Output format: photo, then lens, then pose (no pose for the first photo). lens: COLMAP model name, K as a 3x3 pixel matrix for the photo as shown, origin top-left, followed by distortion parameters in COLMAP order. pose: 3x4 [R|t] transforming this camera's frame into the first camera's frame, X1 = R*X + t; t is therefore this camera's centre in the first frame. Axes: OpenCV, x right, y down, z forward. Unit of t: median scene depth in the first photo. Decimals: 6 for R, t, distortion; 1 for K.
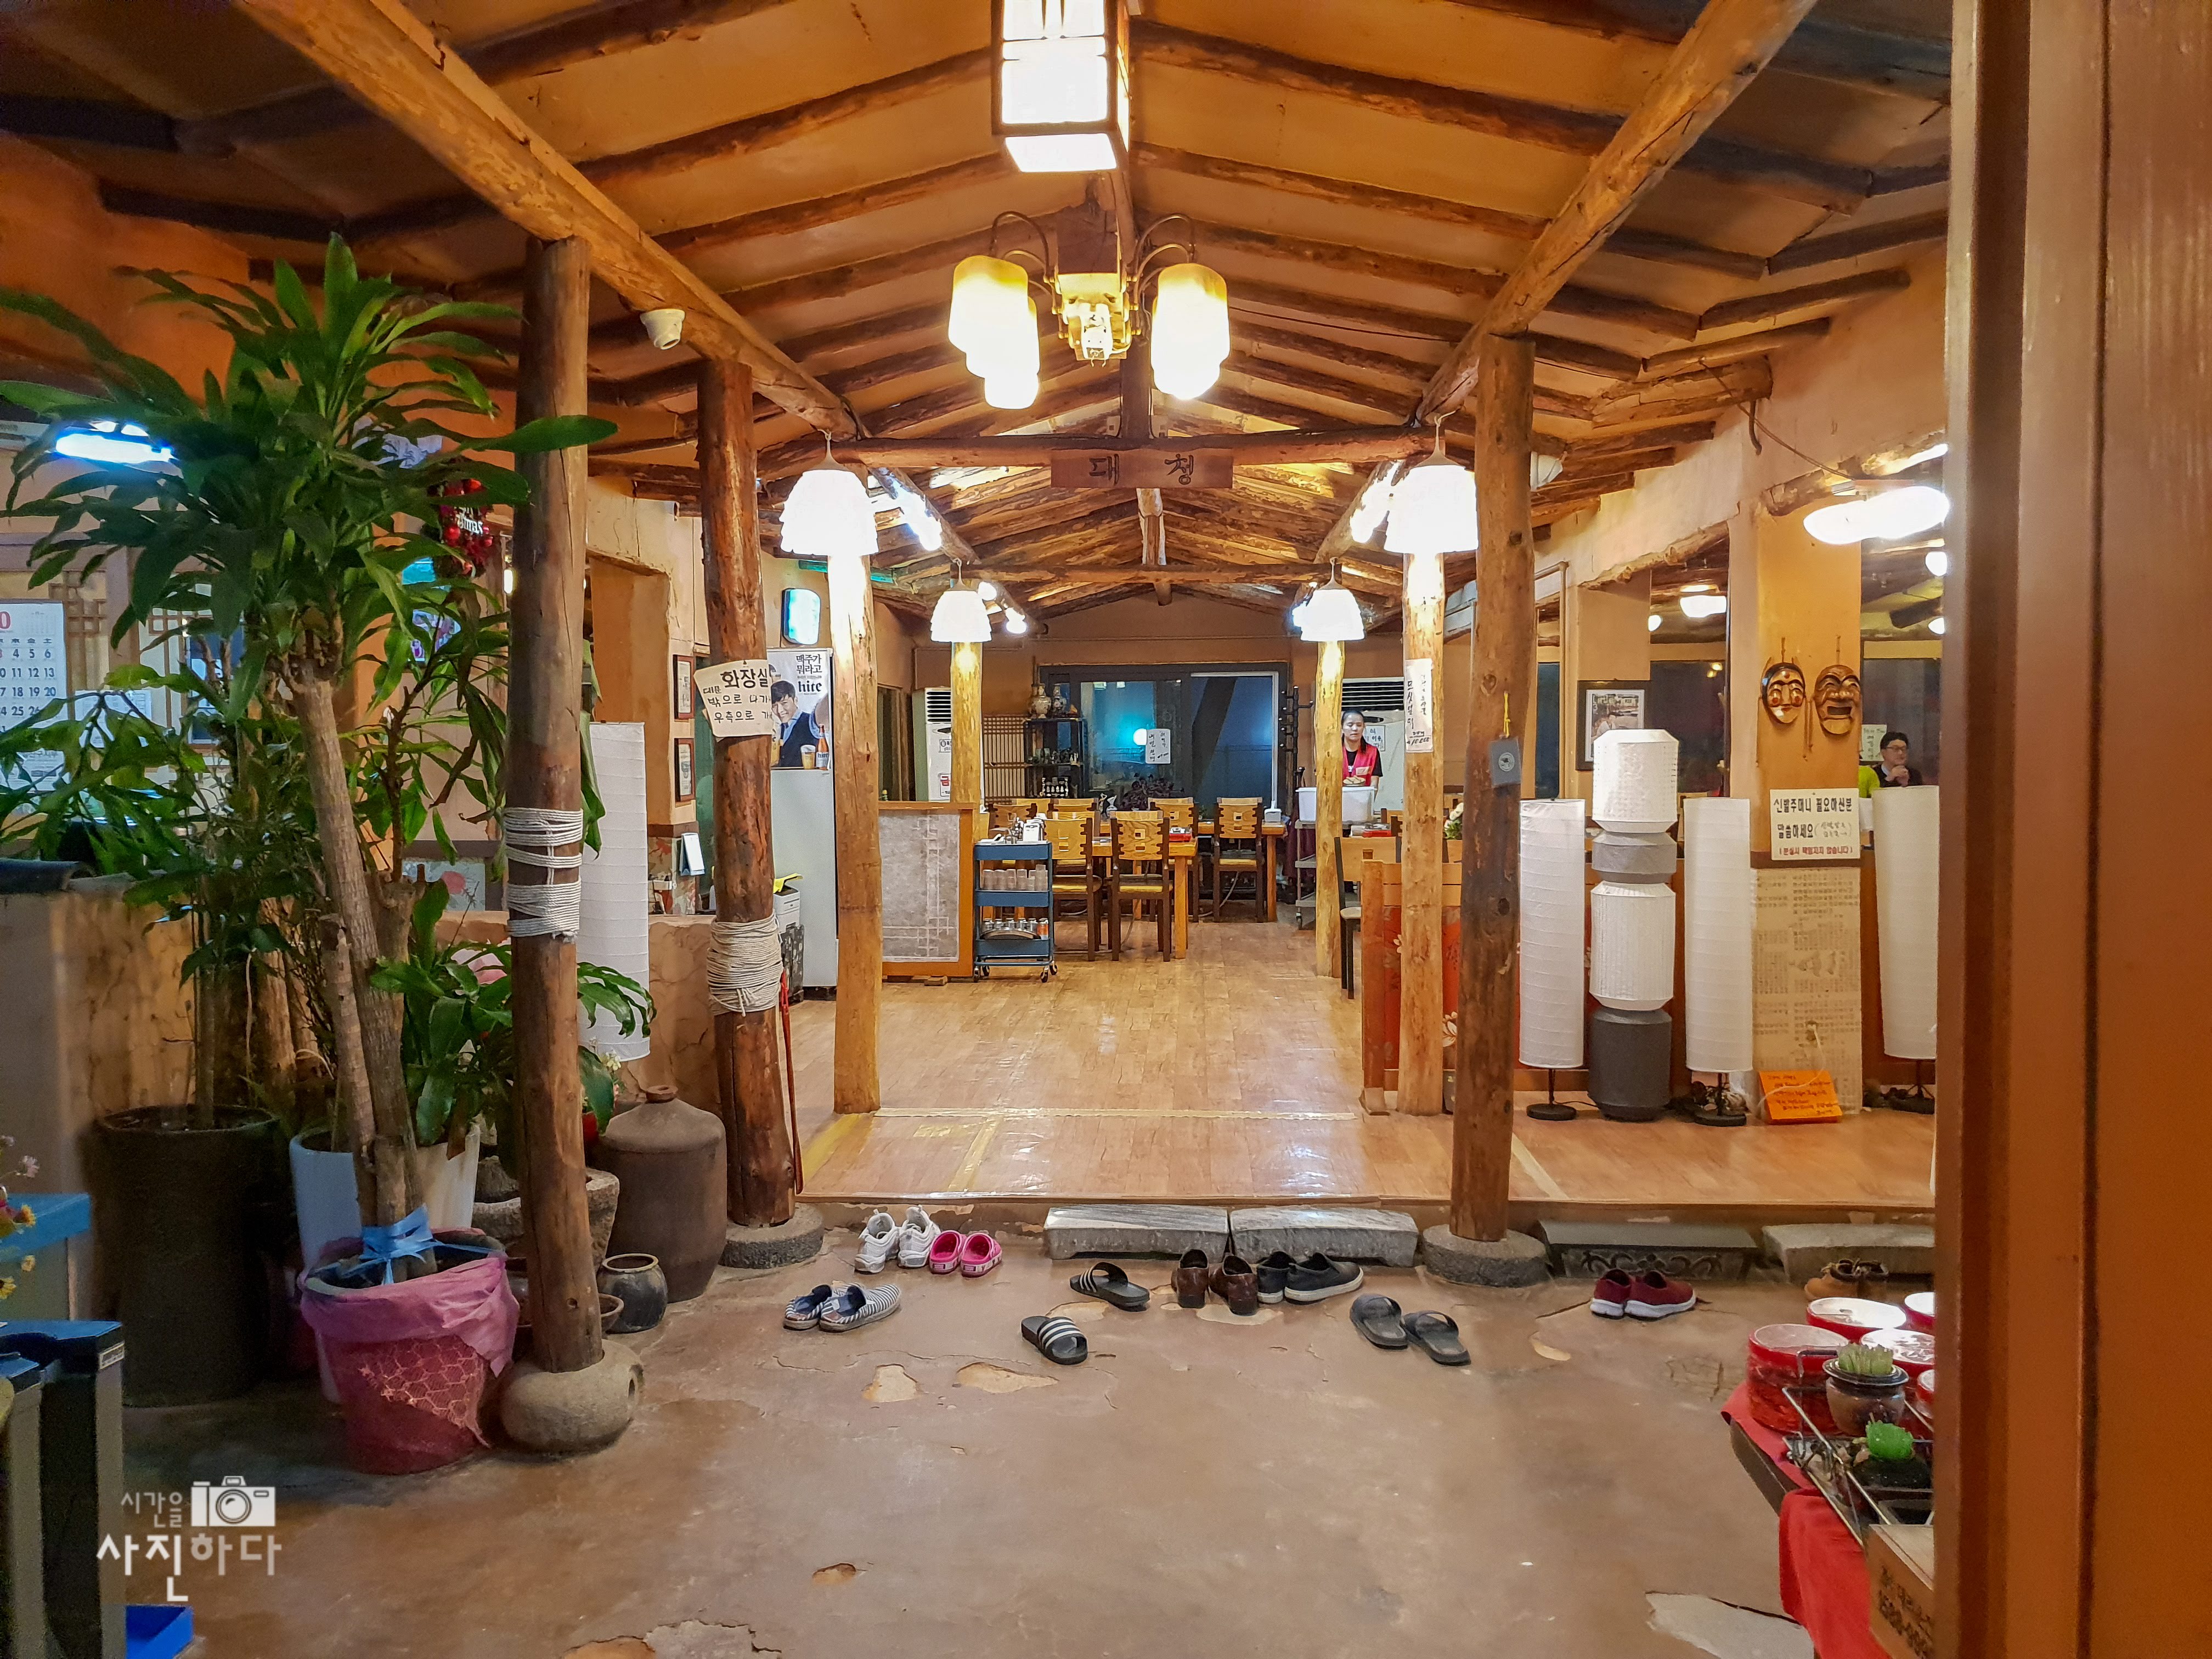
lens RADIAL K [[1682.6, 0, 1111.1], [0, 1682.6, 884.1], [0, 0, 1]] dist [0.003481, 0.001727]
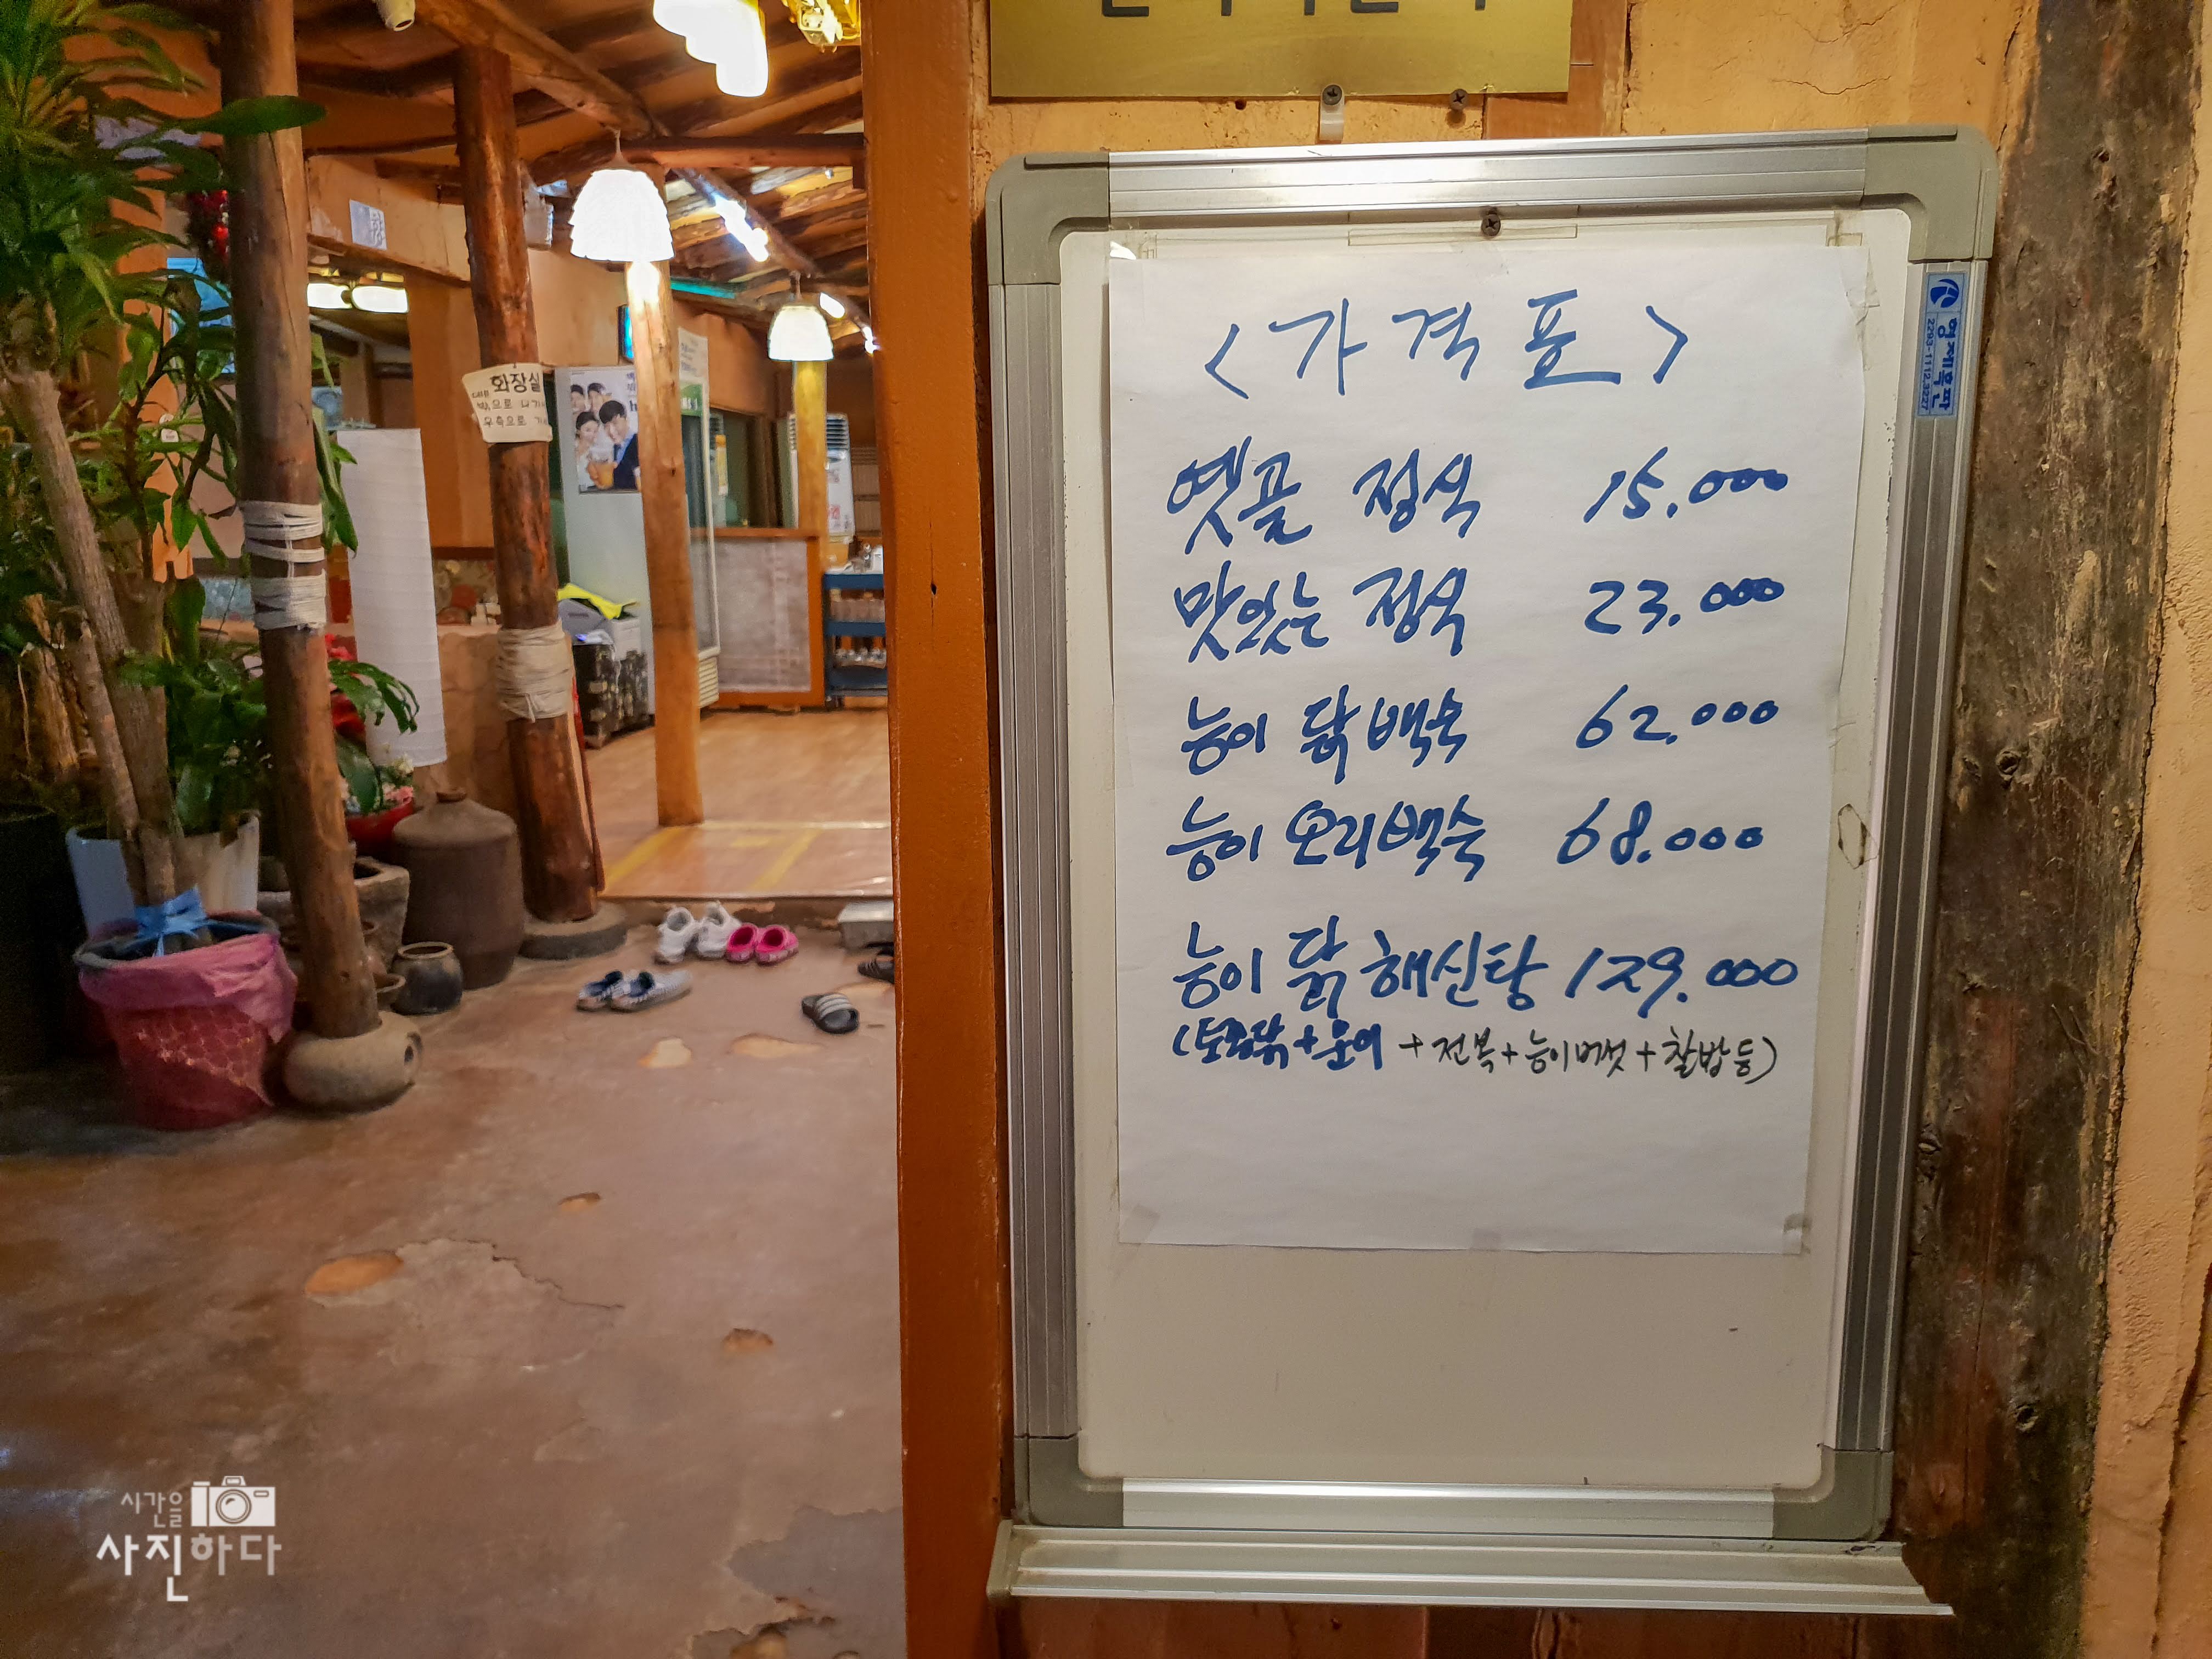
lens RADIAL K [[1682.6, 0, 1111.1], [0, 1682.6, 884.1], [0, 0, 1]] dist [0.003481, 0.001727]
pose [[0.999048, -0.010496, 0.042349, 0.107255], [0.004126, 0.989011, 0.147783, 0.030898], [-0.043434, -0.147468, 0.988113, -0.061213]]
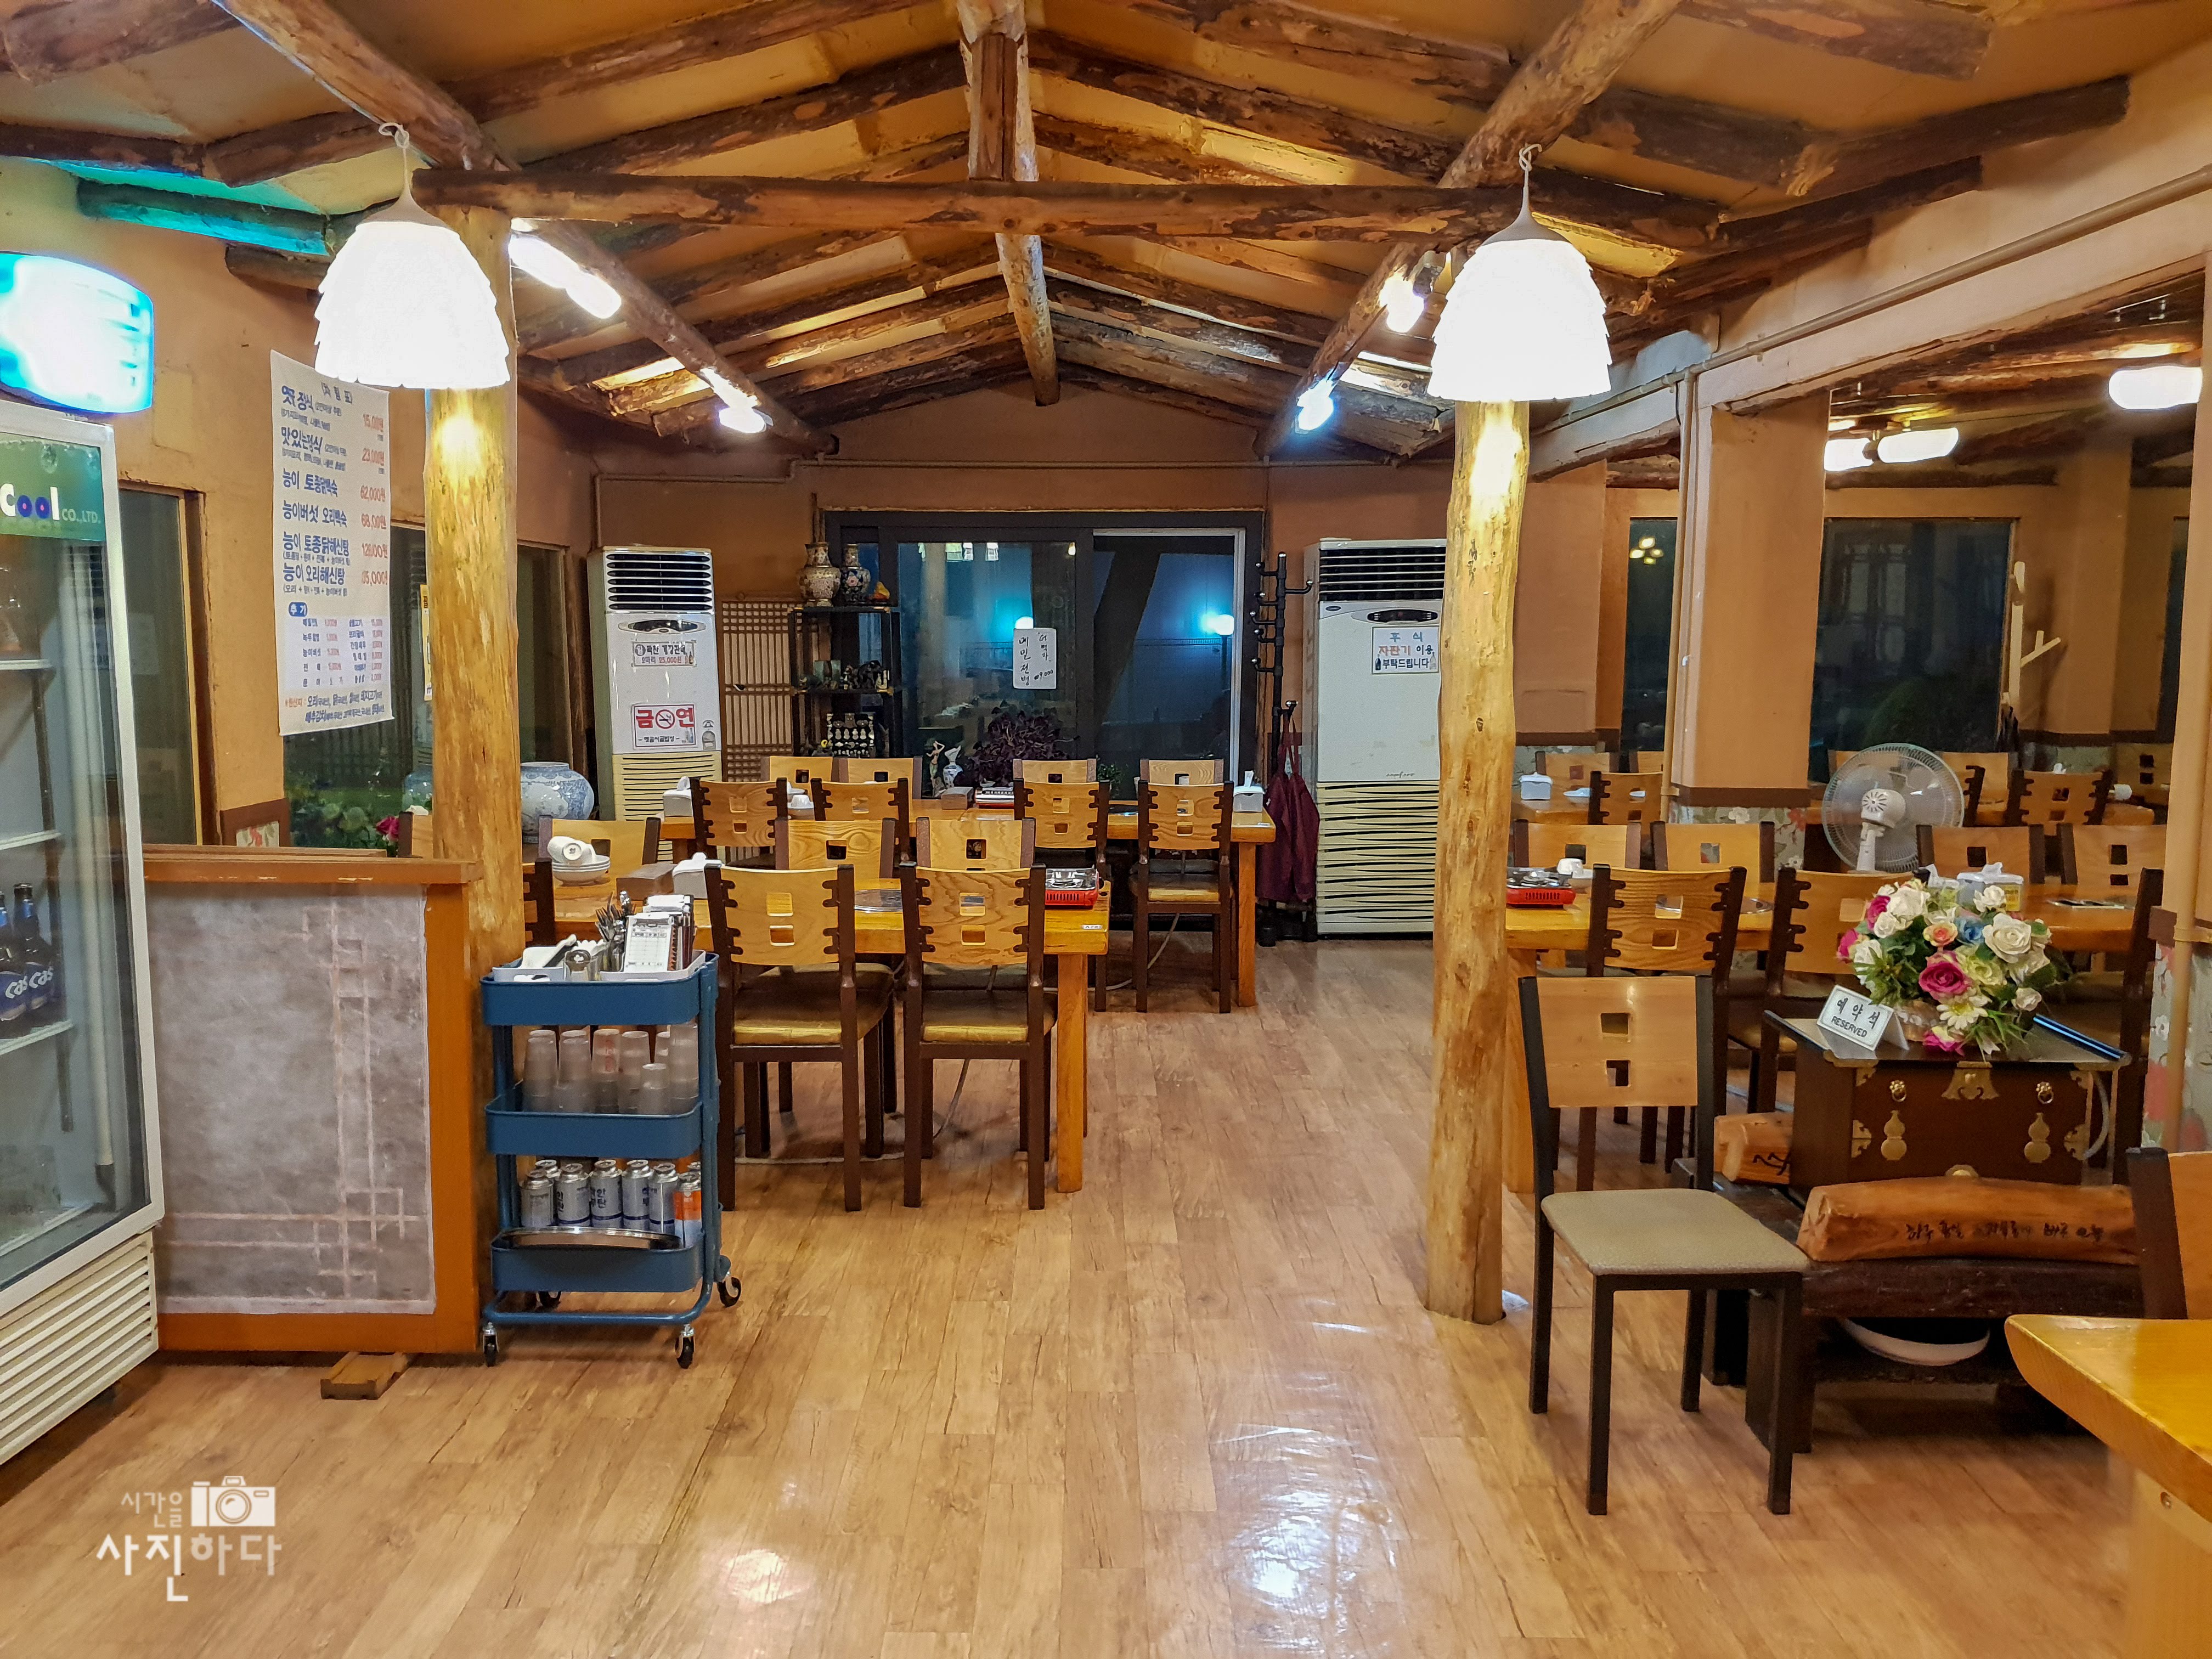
lens RADIAL K [[1682.6, 0, 1111.1], [0, 1682.6, 884.1], [0, 0, 1]] dist [0.003481, 0.001727]
pose [[0.998059, 0.004487, 0.062115, 0.065221], [-0.008790, 0.997566, 0.069170, -0.160688], [-0.061653, -0.069582, 0.995669, 1.510791]]
